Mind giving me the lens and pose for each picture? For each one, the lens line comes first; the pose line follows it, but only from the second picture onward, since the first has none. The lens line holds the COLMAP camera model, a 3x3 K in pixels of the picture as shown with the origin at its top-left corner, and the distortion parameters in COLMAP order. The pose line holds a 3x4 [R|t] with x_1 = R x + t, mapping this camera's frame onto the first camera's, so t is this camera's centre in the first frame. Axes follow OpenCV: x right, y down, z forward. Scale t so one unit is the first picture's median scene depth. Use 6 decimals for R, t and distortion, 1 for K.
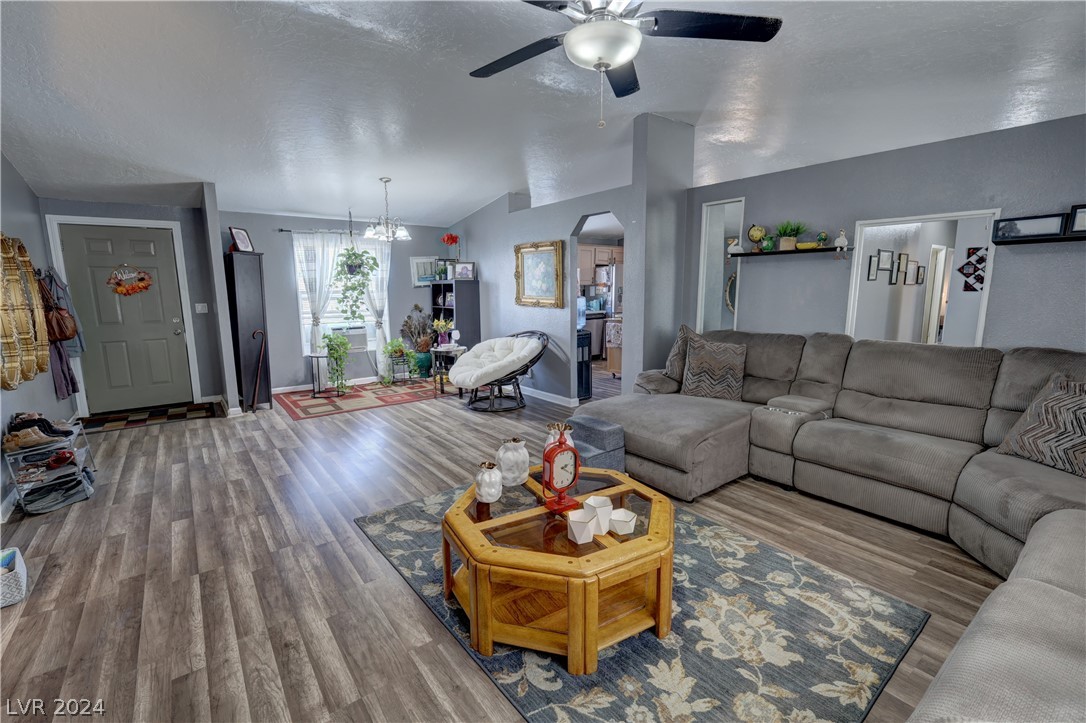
lens RADIAL K [[479.1, 0, 550.8], [0, 479.1, 363.4], [0, 0, 1]] dist [0.004195, 0.000316]
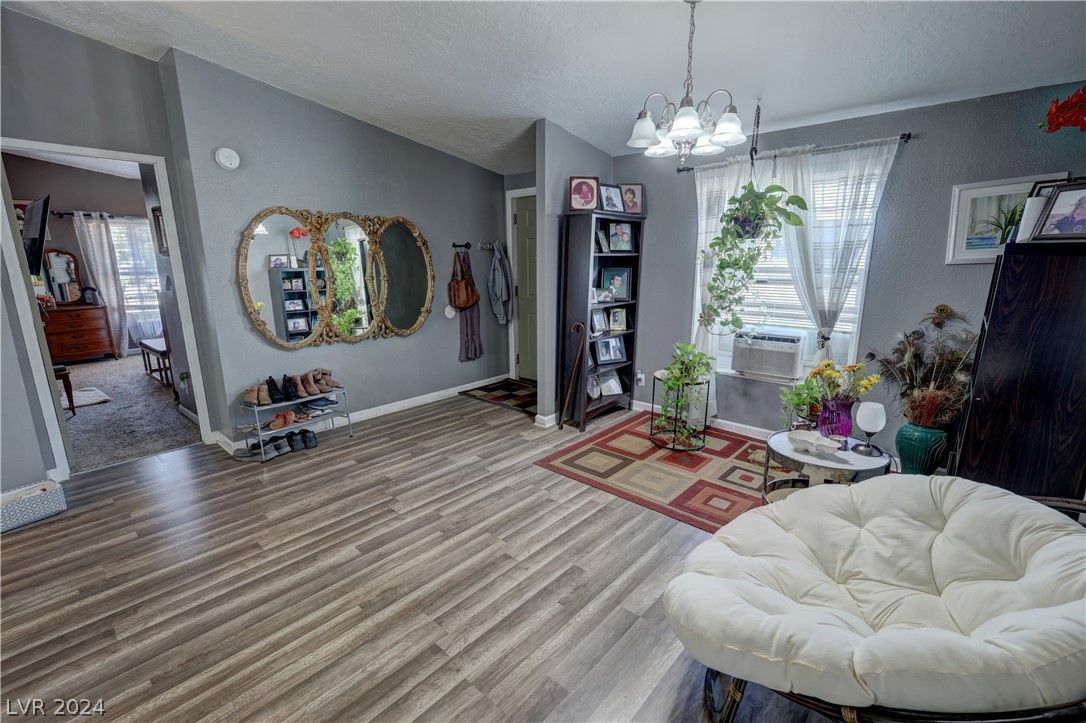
lens RADIAL K [[479.1, 0, 542.0], [0, 479.1, 362.1], [0, 0, 1]] dist [0.004195, 0.000316]
pose [[0.181597, 0.221273, -0.958155, 0.117932], [-0.152746, 0.968877, 0.194800, -0.224992], [0.971438, 0.110979, 0.209744, 1.277493]]
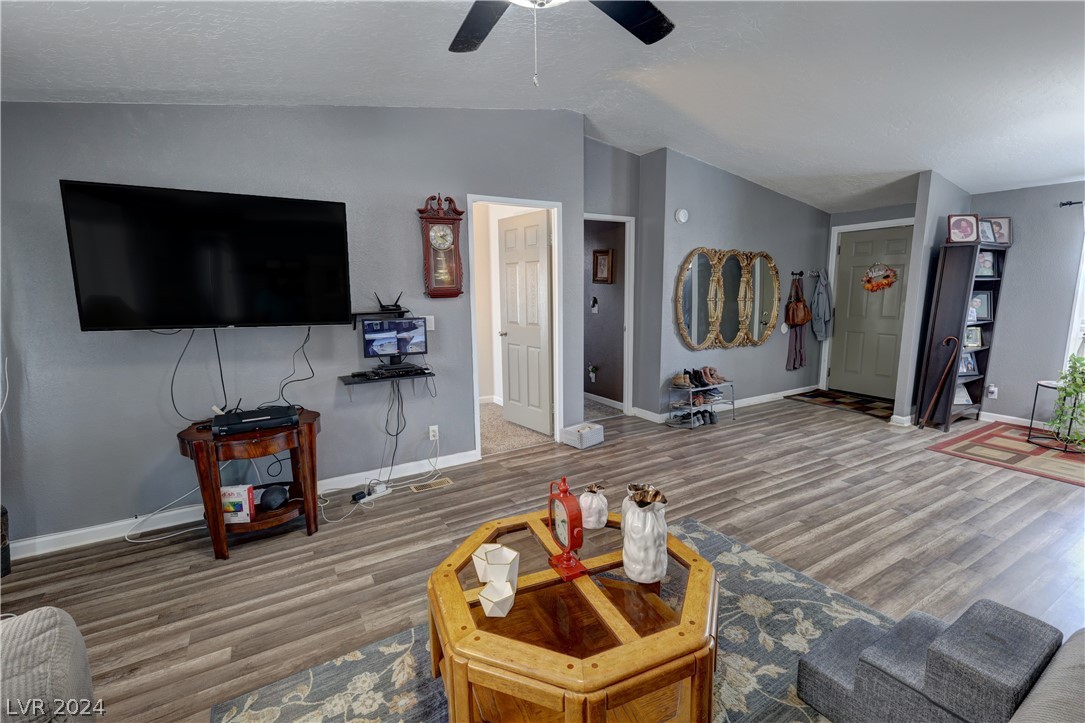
lens RADIAL K [[478.7, 0, 543.3], [0, 478.7, 363.9], [0, 0, 1]] dist [0.004195, 0.000316]
pose [[-0.127112, 0.168288, -0.977508, 0.484069], [-0.147395, 0.971355, 0.186396, -0.116444], [0.980876, 0.167773, -0.098666, 0.624016]]
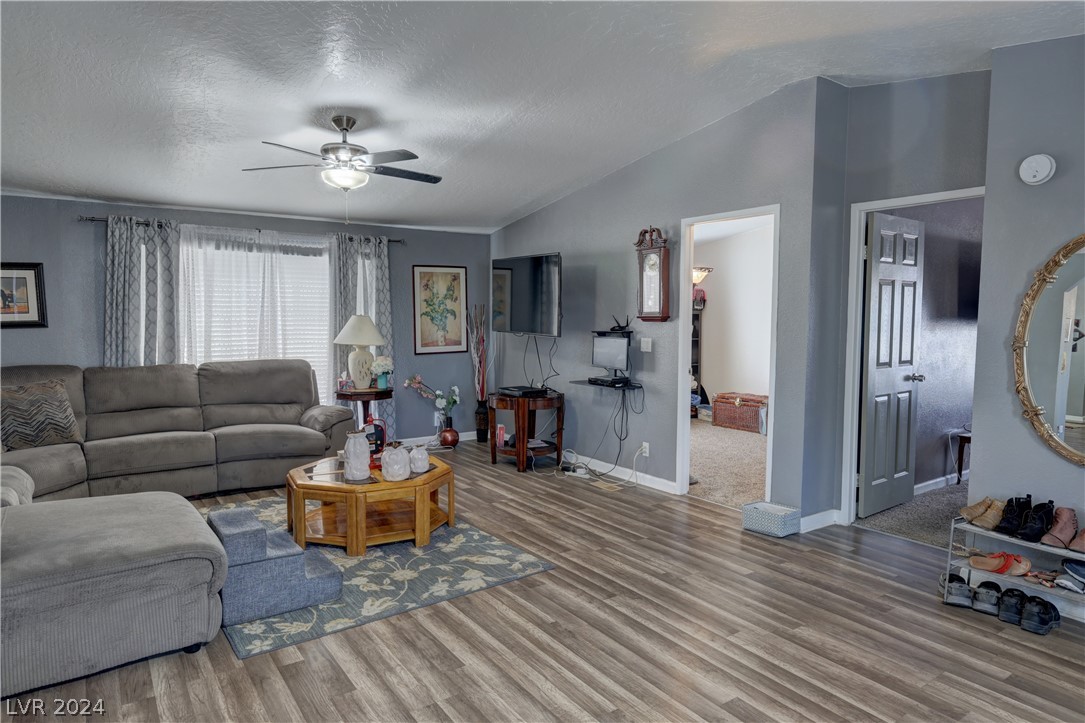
lens RADIAL K [[653.4, 0, 550.7], [0, 653.4, 356.8], [0, 0, 1]] dist [0.000179, 0.001654]
pose [[-0.999167, 0.002355, 0.040732, -0.382743], [0.011563, 0.973746, 0.227342, -0.299008], [-0.039127, 0.227623, -0.972963, 1.798737]]
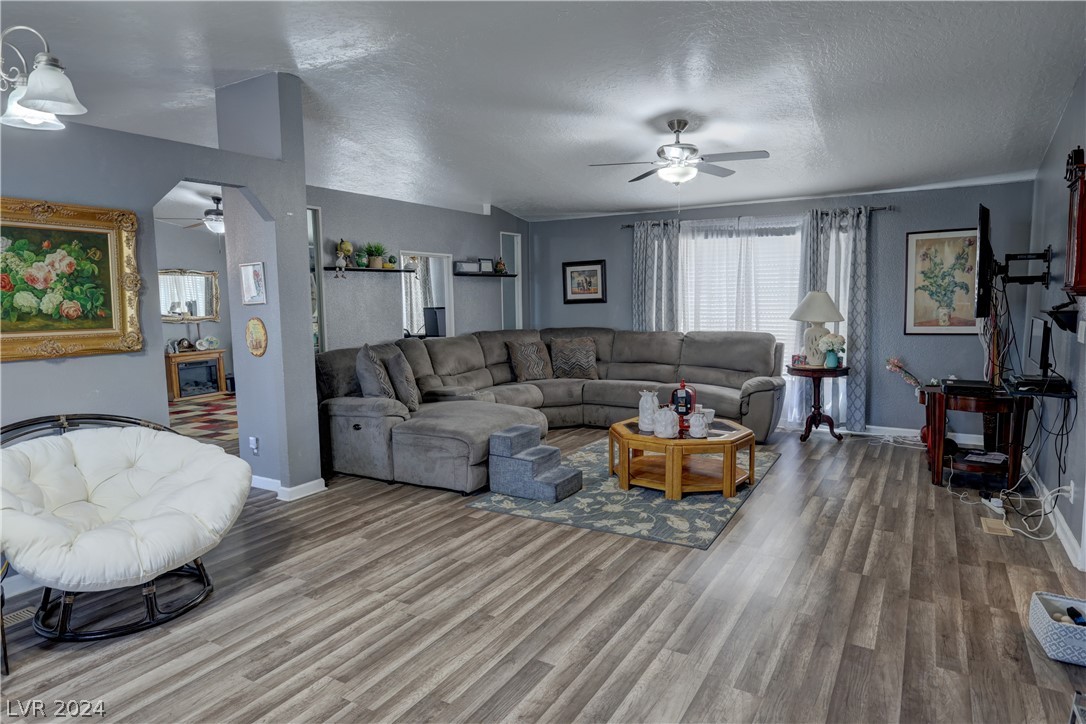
lens RADIAL K [[654.0, 0, 540.2], [0, 654.0, 358.0], [0, 0, 1]] dist [0.000179, 0.001654]
pose [[-0.361987, -0.076975, 0.929000, -1.194210], [0.169500, 0.974536, 0.146795, -0.218871], [-0.916643, 0.210604, -0.339722, 1.375903]]
